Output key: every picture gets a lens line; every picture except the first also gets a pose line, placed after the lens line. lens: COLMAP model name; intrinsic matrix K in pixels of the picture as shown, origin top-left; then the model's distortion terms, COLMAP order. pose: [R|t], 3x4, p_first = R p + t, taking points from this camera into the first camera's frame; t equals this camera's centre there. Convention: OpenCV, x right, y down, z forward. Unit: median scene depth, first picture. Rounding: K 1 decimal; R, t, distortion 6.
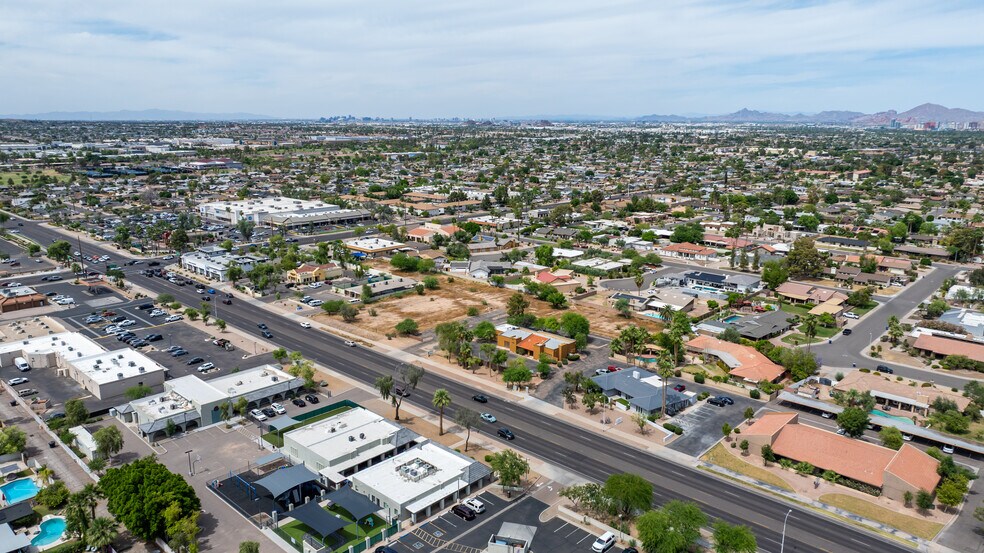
lens RADIAL K [[689.1, 0, 495.4], [0, 689.1, 274.0], [0, 0, 1]] dist [-0.040986, 0.046432]
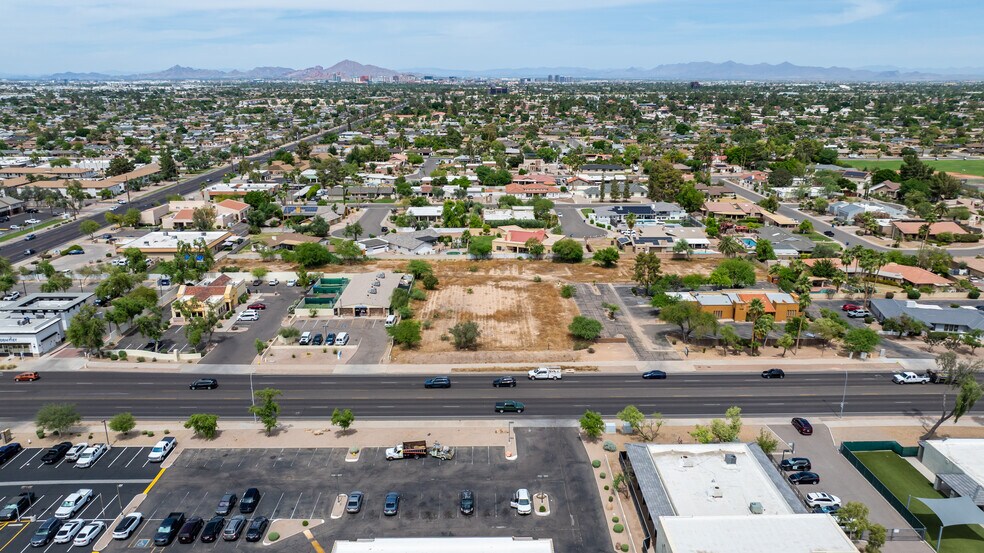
lens RADIAL K [[689.1, 0, 492.6], [0, 689.1, 280.6], [0, 0, 1]] dist [-0.040986, 0.046432]
pose [[0.723432, -0.201216, 0.660423, -0.622636], [0.156156, 0.979485, 0.127373, -0.066997], [-0.672504, 0.010984, 0.740012, 0.570033]]
